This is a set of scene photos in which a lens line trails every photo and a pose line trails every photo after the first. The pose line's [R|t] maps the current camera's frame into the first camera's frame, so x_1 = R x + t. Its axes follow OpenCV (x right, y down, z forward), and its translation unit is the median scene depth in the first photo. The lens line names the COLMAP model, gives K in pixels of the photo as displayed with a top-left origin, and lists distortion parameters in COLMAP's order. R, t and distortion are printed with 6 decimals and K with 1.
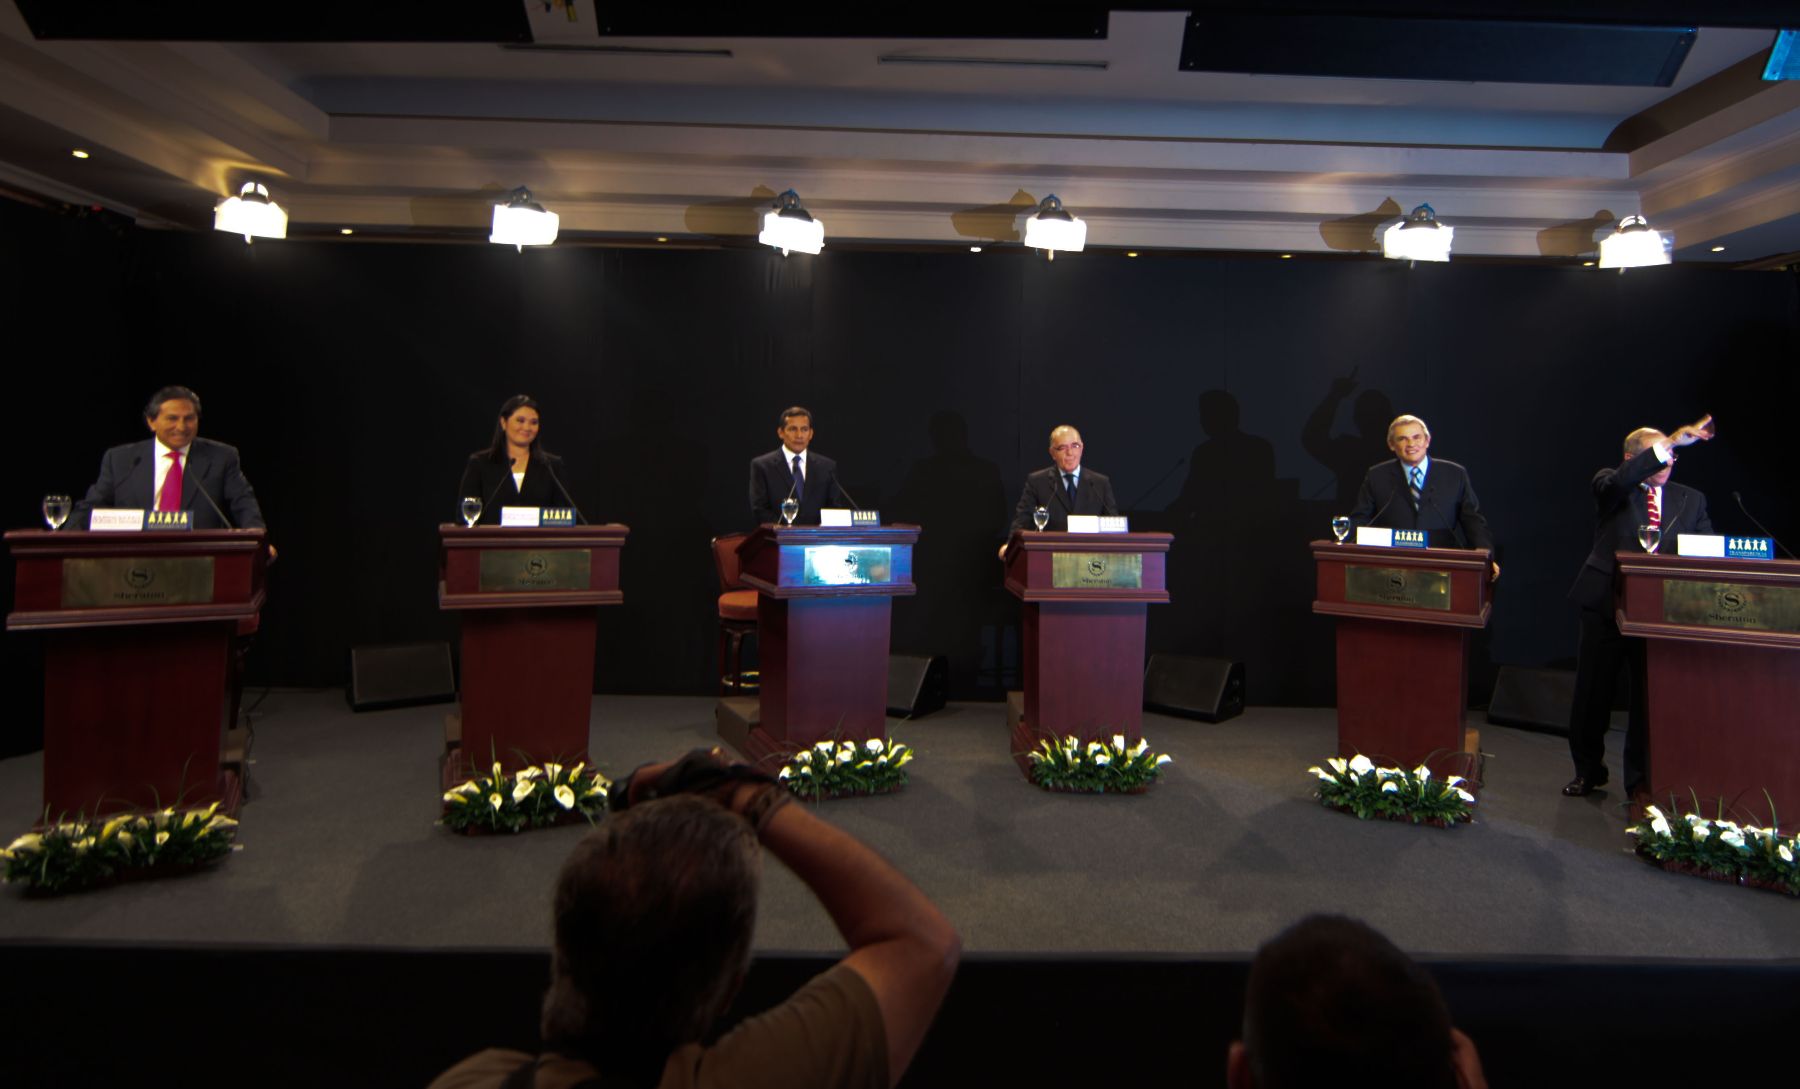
lens RADIAL K [[815.8, 0, 889.4], [0, 815.8, 534.9], [0, 0, 1]] dist [-0.017667, -0.000394]
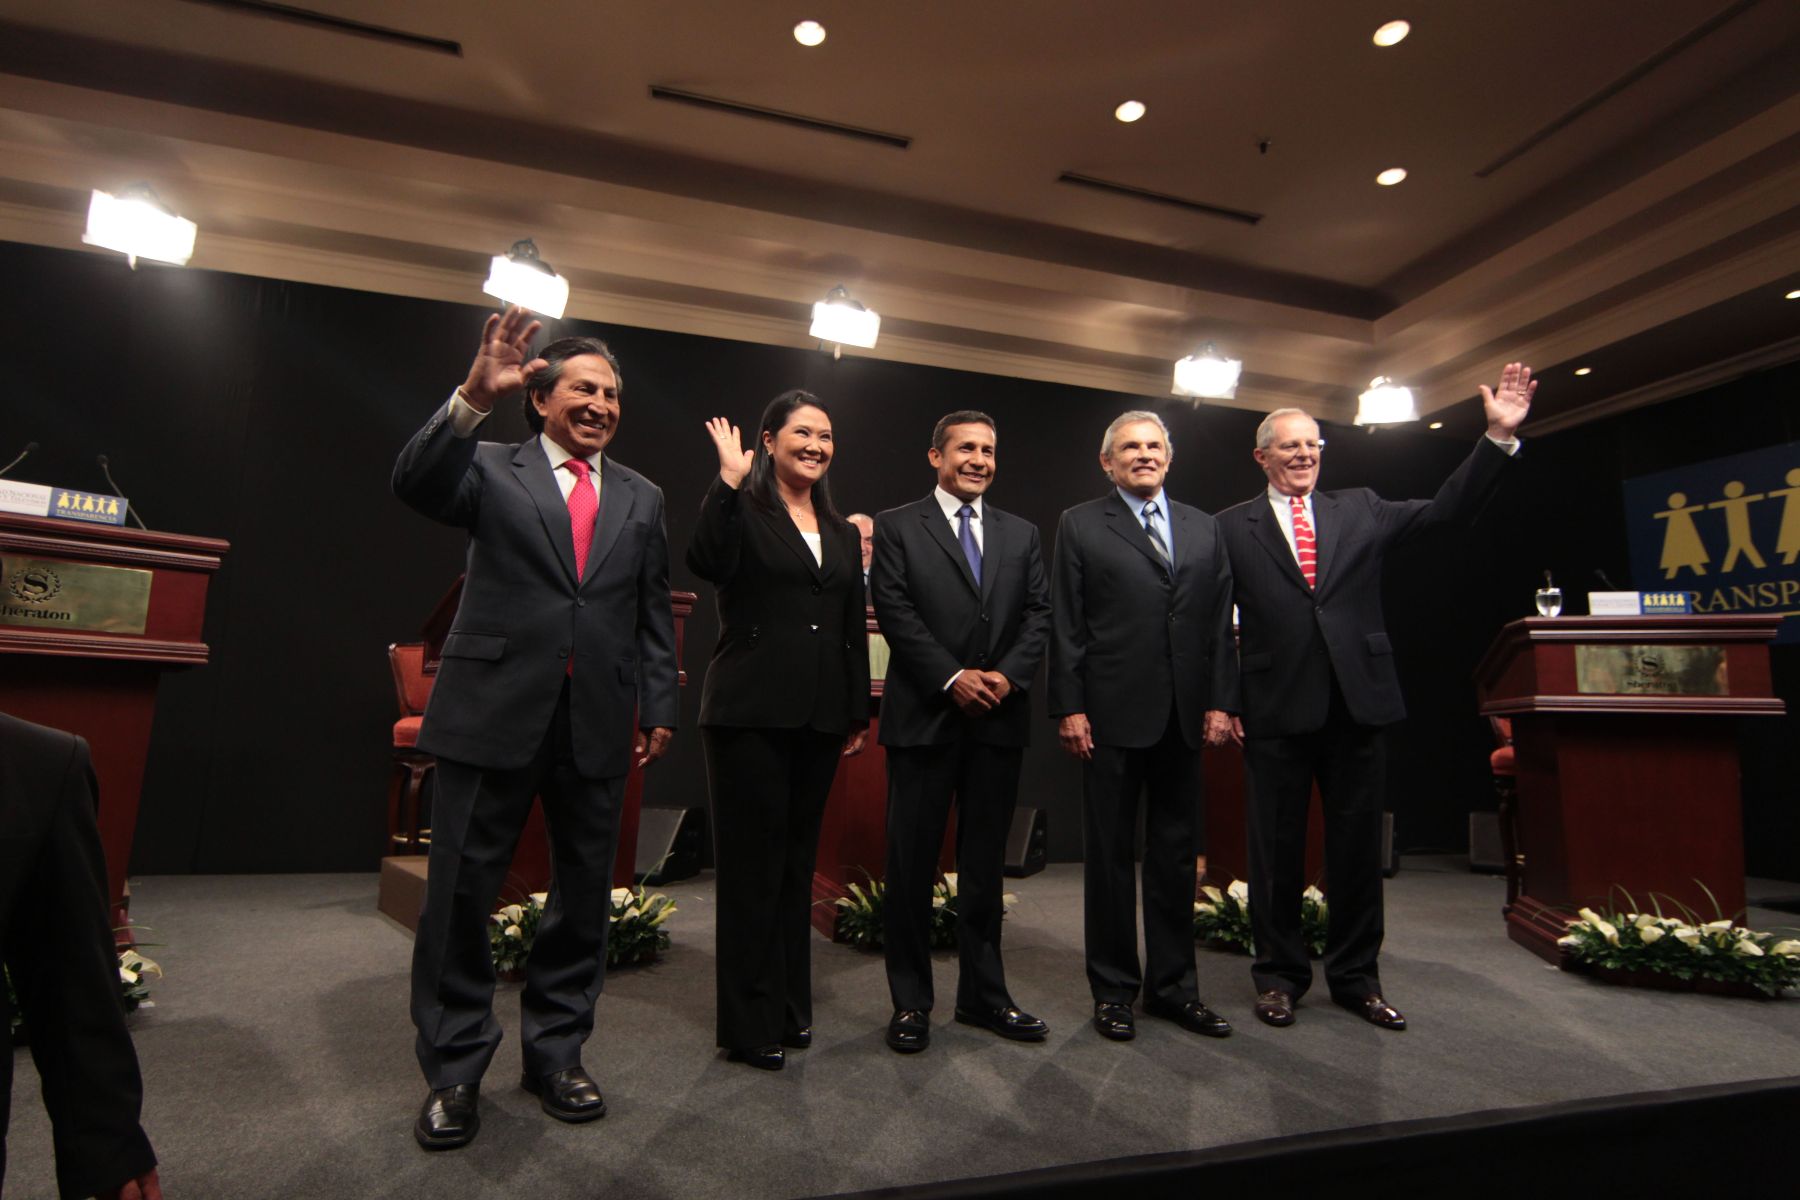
lens RADIAL K [[926.1, 0, 891.8], [0, 926.1, 608.3], [0, 0, 1]] dist [-0.018147, -0.001943]
pose [[0.962203, 0.038502, 0.269598, -0.022644], [-0.015414, 0.996068, -0.087237, 0.108627], [-0.271897, 0.079784, 0.959013, 0.229219]]
